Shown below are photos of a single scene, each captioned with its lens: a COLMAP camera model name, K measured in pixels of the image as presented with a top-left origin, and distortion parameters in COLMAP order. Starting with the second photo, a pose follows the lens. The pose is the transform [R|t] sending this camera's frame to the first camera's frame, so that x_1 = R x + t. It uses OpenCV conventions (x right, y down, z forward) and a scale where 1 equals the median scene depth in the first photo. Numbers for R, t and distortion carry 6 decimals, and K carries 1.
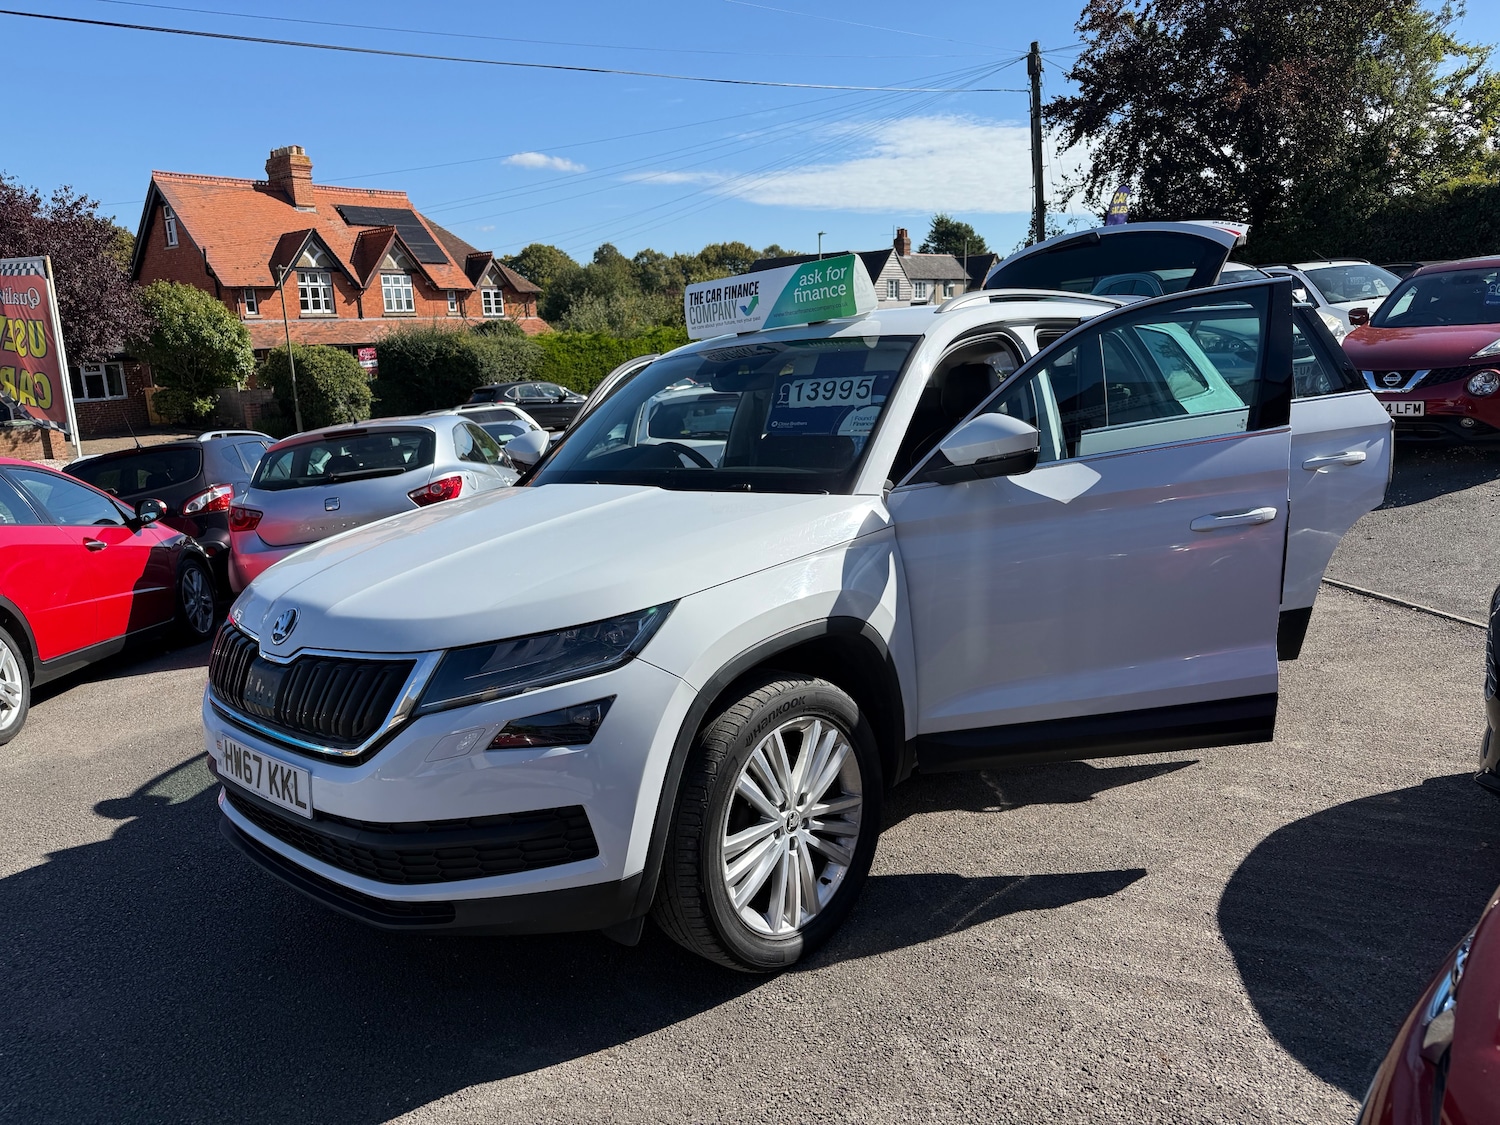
lens RADIAL K [[1054.9, 0, 753.4], [0, 1054.9, 560.2], [0, 0, 1]] dist [0.061145, -0.082563]
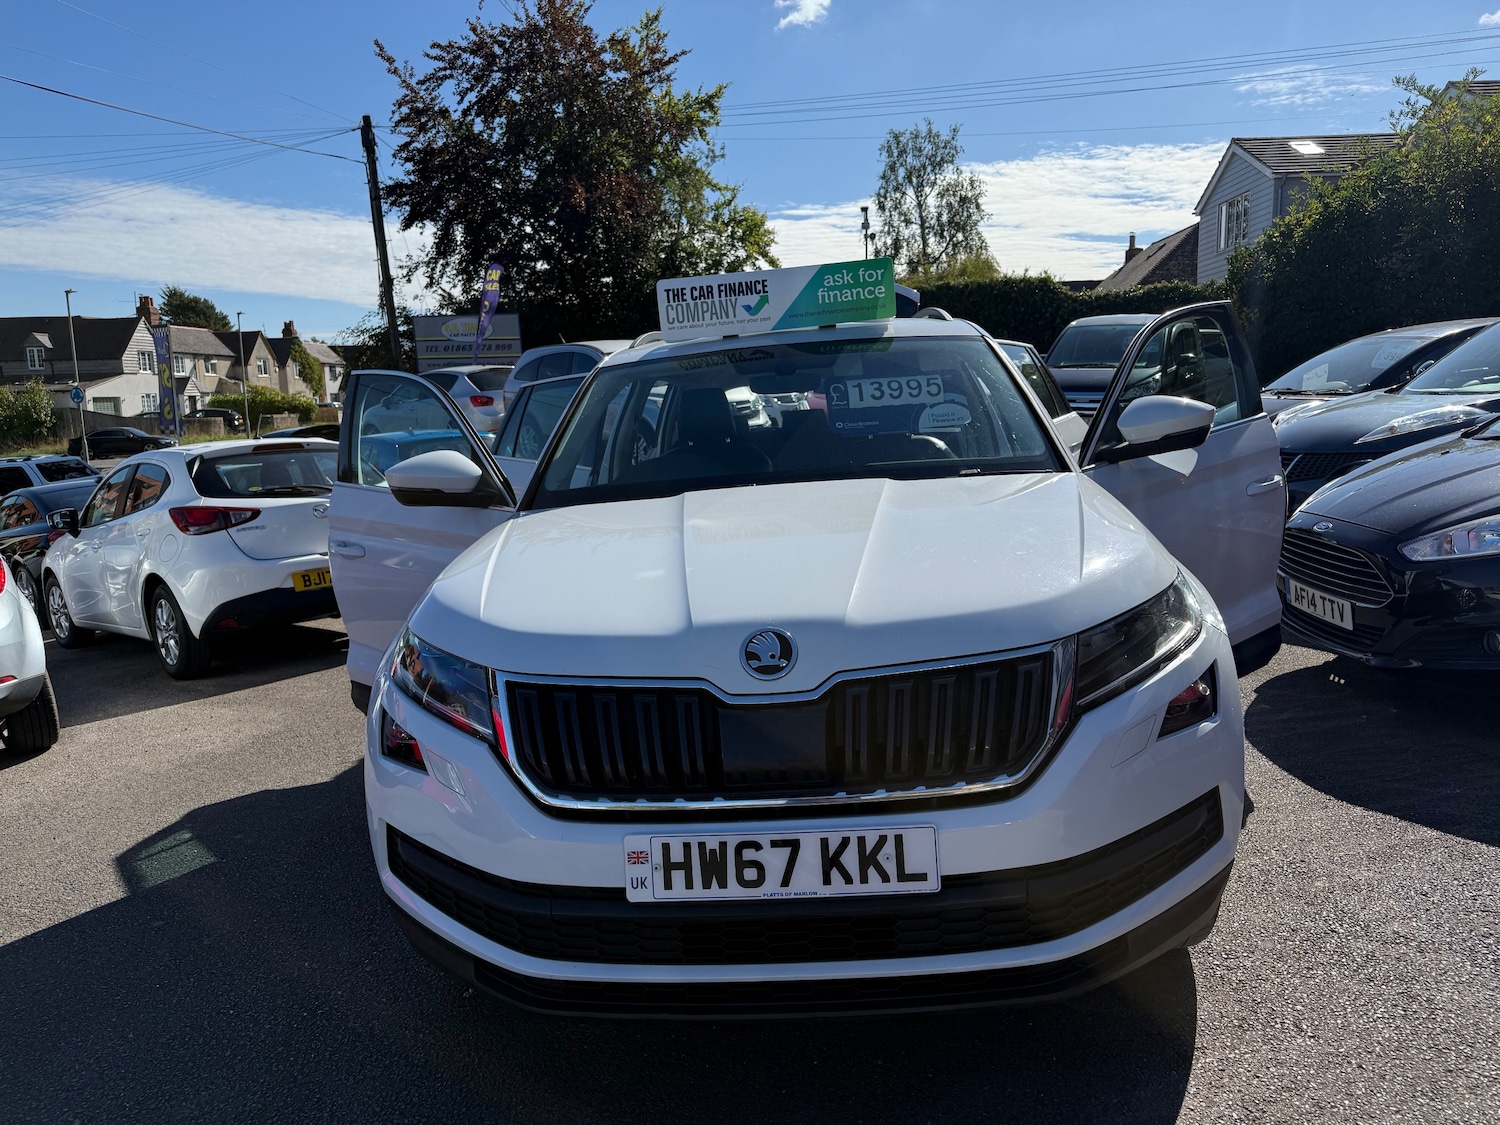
lens RADIAL K [[1060.3, 0, 756.4], [0, 1060.3, 557.9], [0, 0, 1]] dist [0.021264, -0.027008]
pose [[0.777790, -0.073093, 0.624259, -0.318062], [0.123898, 0.991557, -0.038271, 0.008227], [-0.616191, 0.107111, 0.780279, 0.156412]]
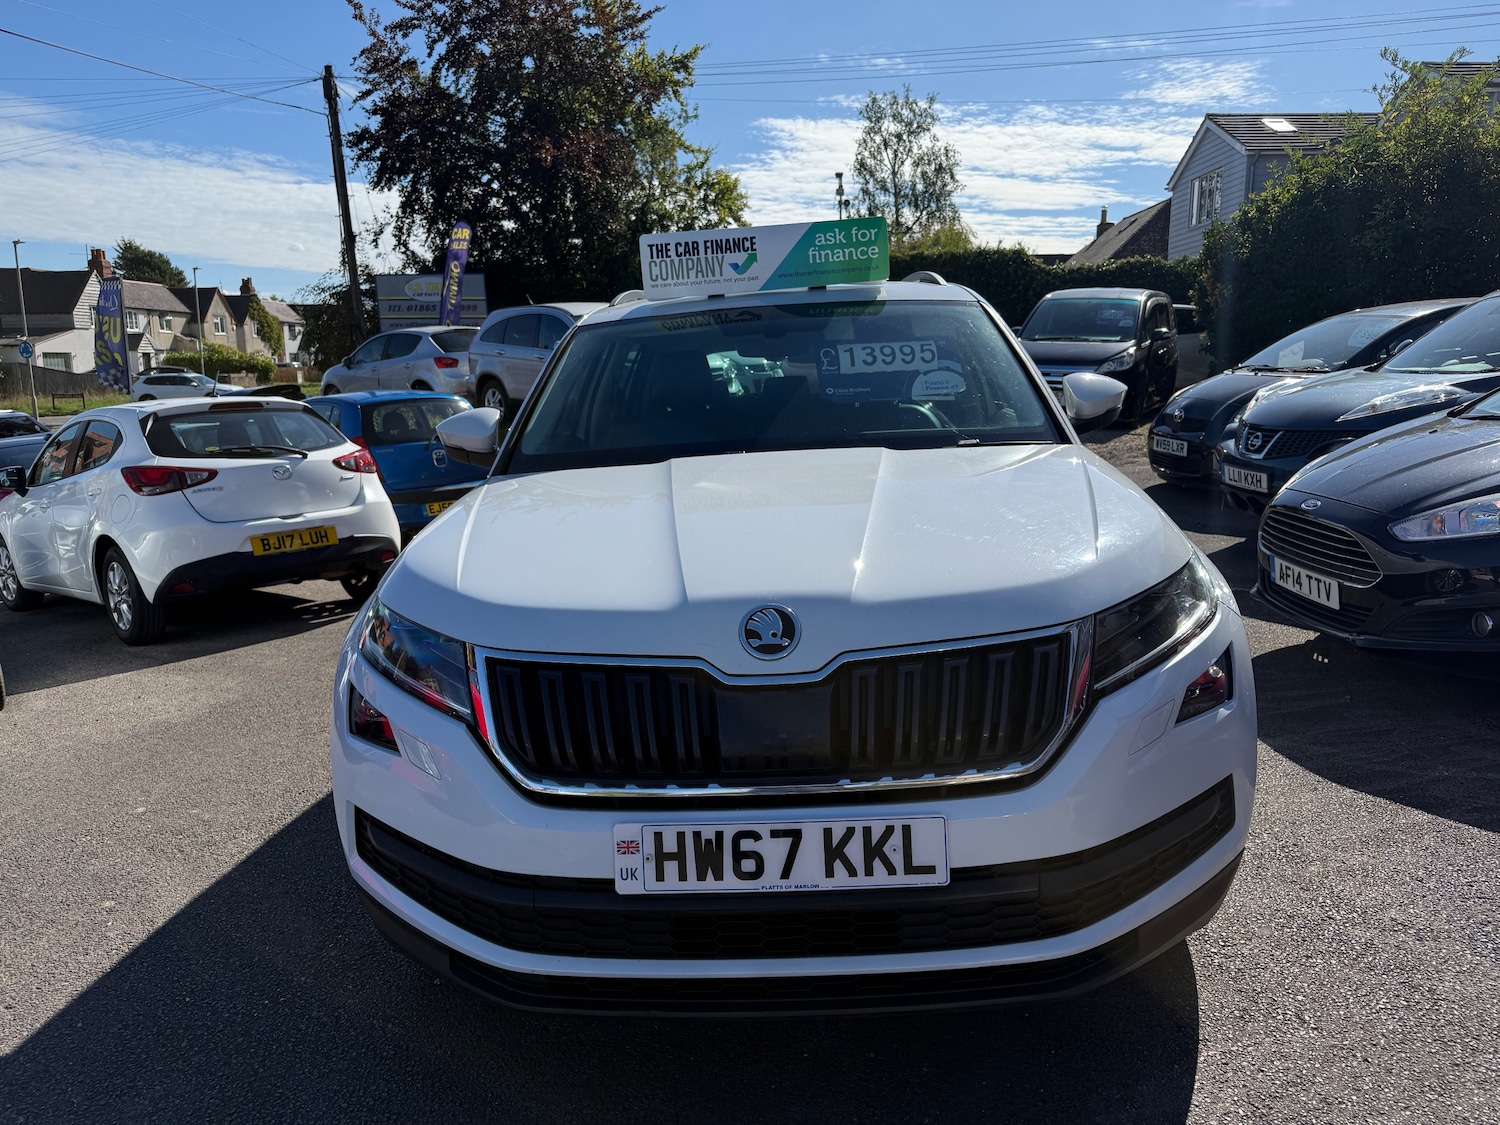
lens RADIAL K [[1060.5, 0, 754.8], [0, 1060.5, 562.0], [0, 0, 1]] dist [0.027105, -0.036428]
pose [[0.759326, -0.082839, 0.645416, -0.313454], [0.110792, 0.993840, -0.002786, 0.006485], [-0.641210, 0.073622, 0.763826, 0.175011]]
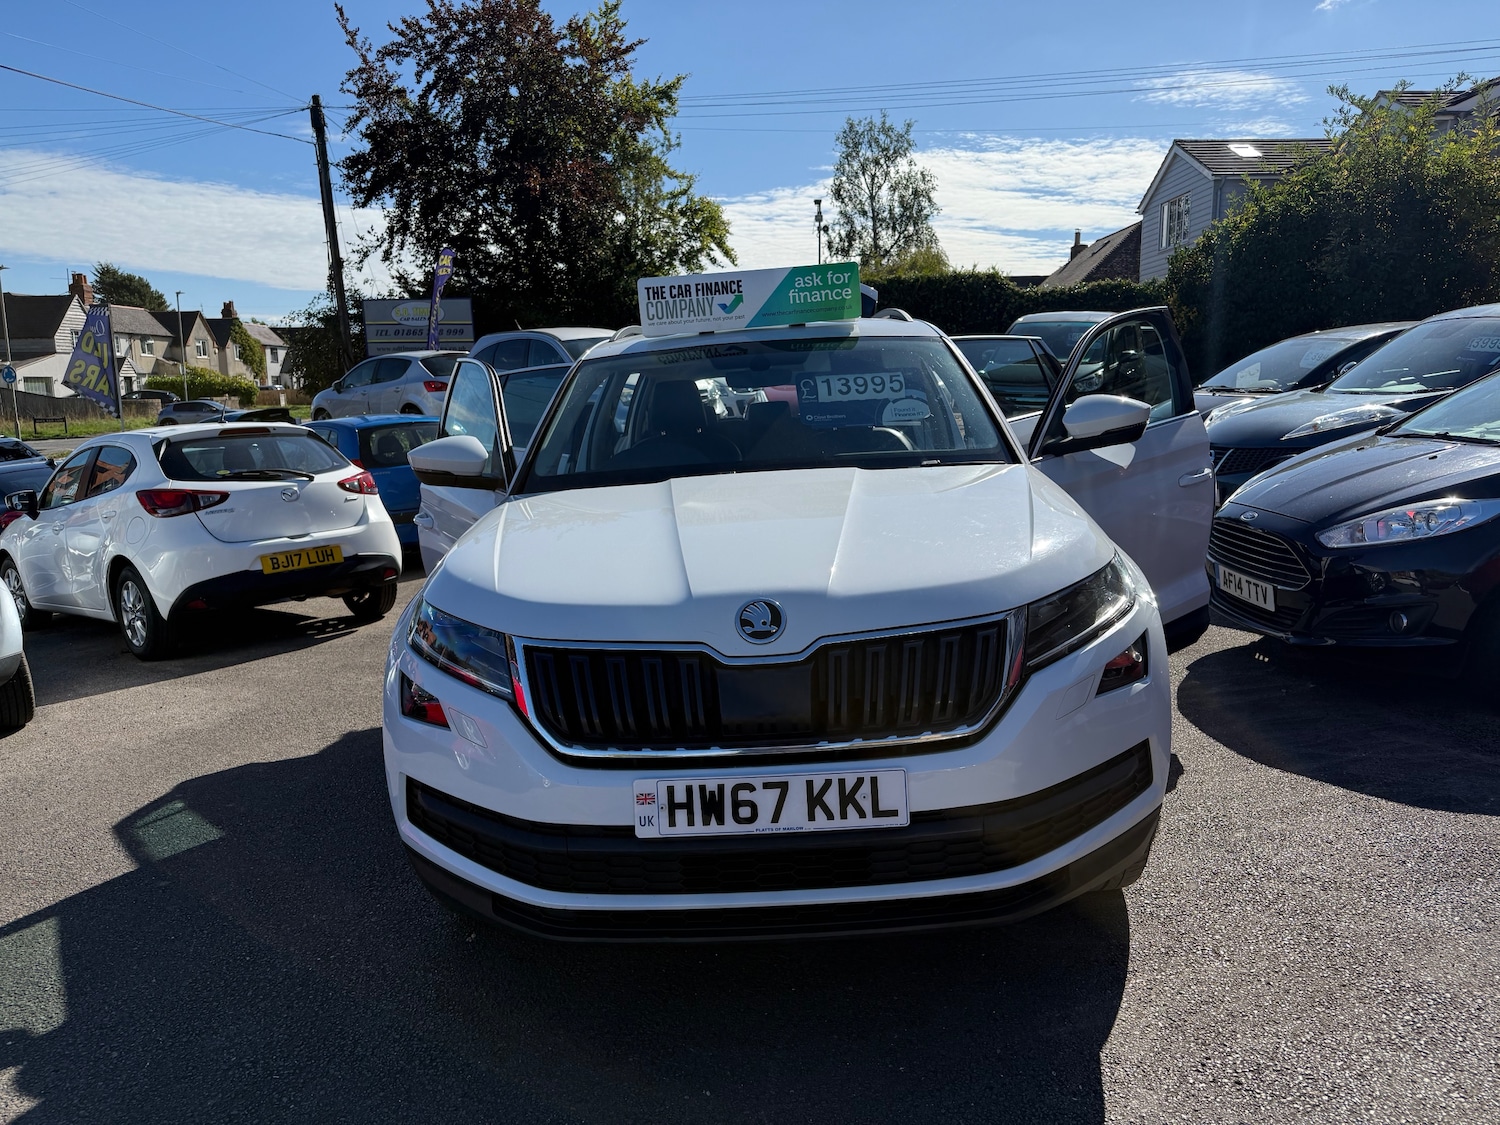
lens RADIAL K [[1056.5, 0, 761.3], [0, 1056.5, 557.7], [0, 0, 1]] dist [0.037139, -0.048754]
pose [[0.744407, -0.075618, 0.663431, -0.348607], [0.120188, 0.992513, -0.021731, 0.011052], [-0.656821, 0.095913, 0.747922, 0.138186]]
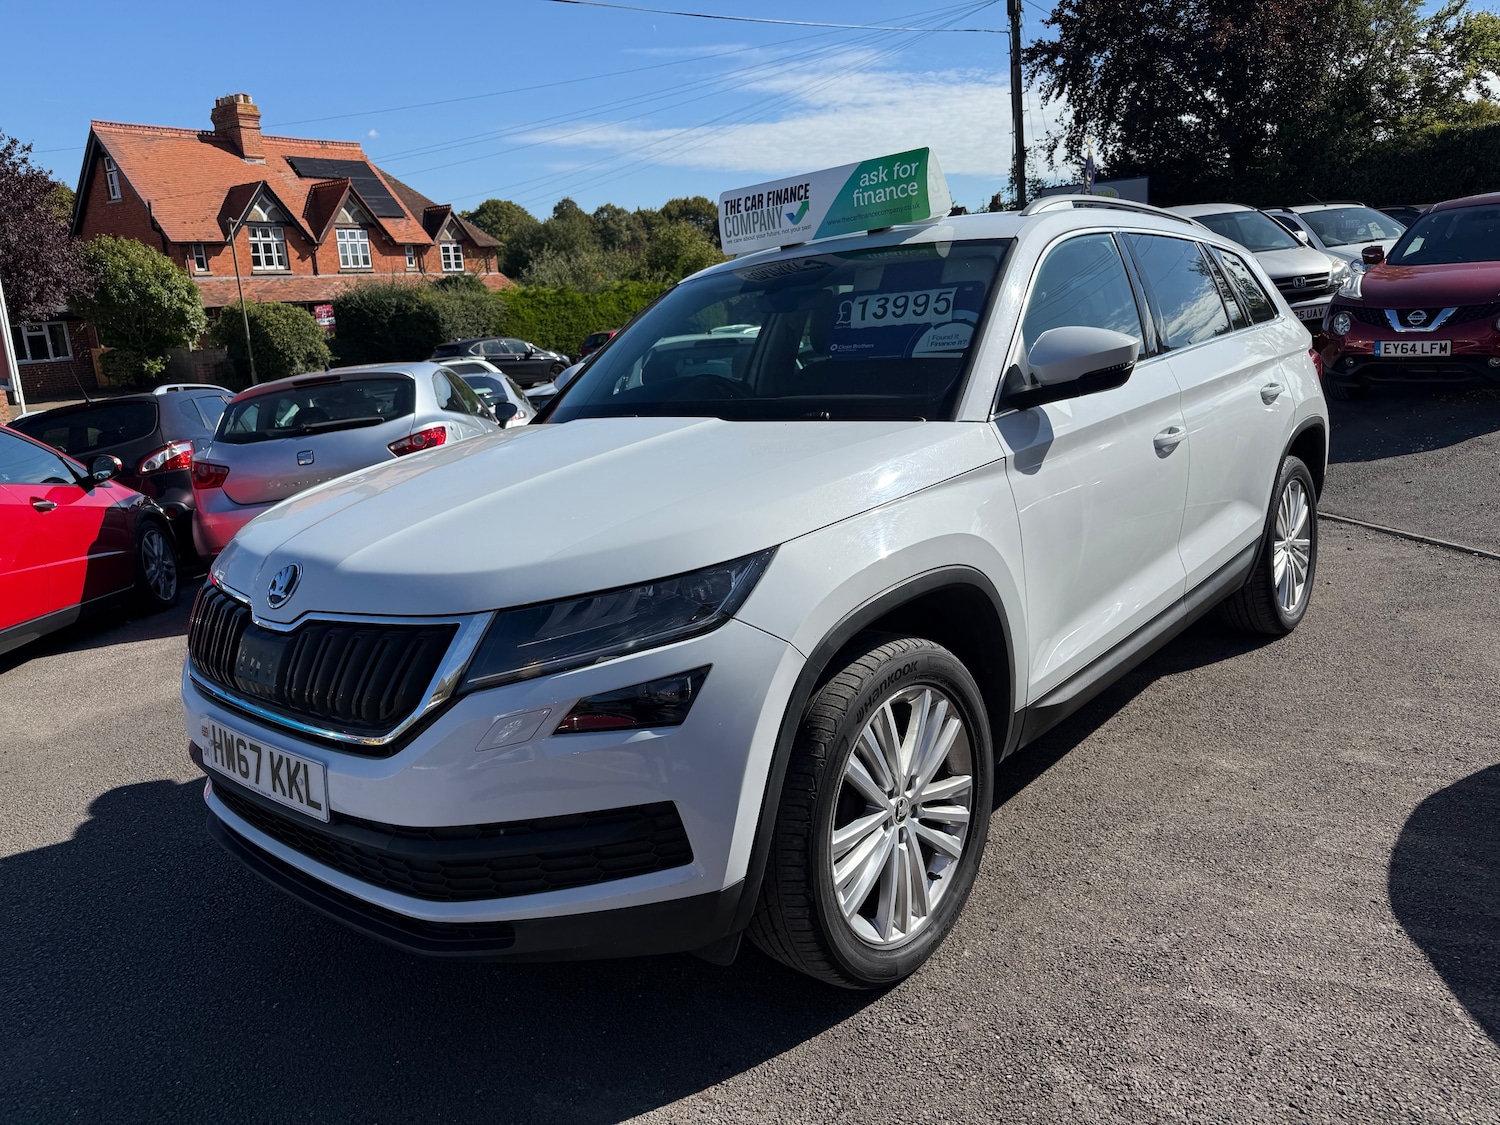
lens RADIAL K [[1060.5, 0, 754.8], [0, 1060.5, 562.0], [0, 0, 1]] dist [0.027105, -0.036428]
pose [[0.999327, -0.014551, 0.033659, -0.038382], [0.013257, 0.999177, 0.038341, 0.006339], [-0.034189, -0.037869, 0.998698, 0.062958]]
